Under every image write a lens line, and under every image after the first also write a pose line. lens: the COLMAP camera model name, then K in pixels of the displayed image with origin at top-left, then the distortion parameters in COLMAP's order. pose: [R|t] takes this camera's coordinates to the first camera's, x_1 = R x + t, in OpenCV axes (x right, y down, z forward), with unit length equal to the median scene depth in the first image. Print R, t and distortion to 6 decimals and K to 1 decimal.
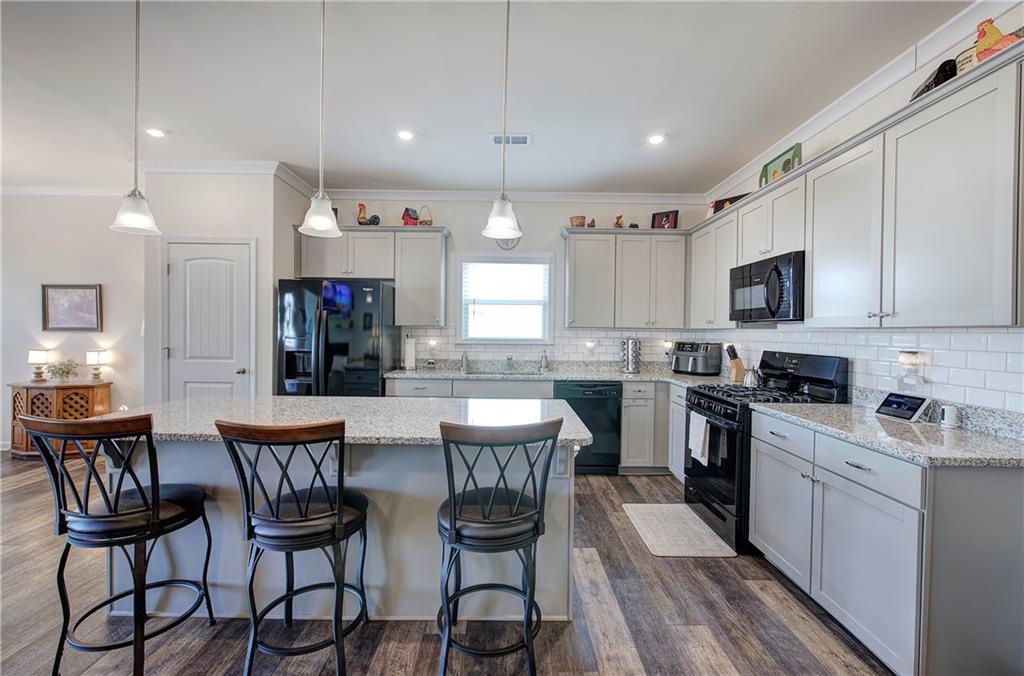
lens RADIAL K [[432.1, 0, 510.9], [0, 432.1, 337.8], [0, 0, 1]] dist [-0.003438, 0.000554]
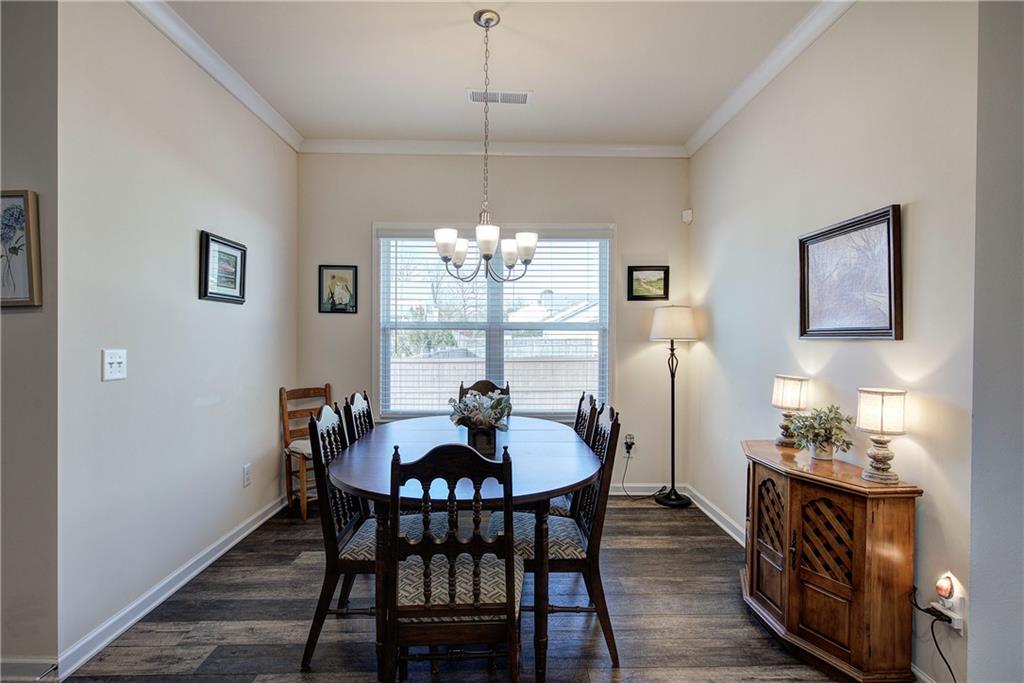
lens RADIAL K [[507.9, 0, 511.0], [0, 507.9, 341.4], [0, 0, 1]] dist [-0.002940, -0.000176]
pose [[0.011541, 0.004683, -0.999922, -0.550122], [-0.015889, 0.999864, 0.004499, -0.009192], [0.999807, 0.015836, 0.011614, 0.692378]]
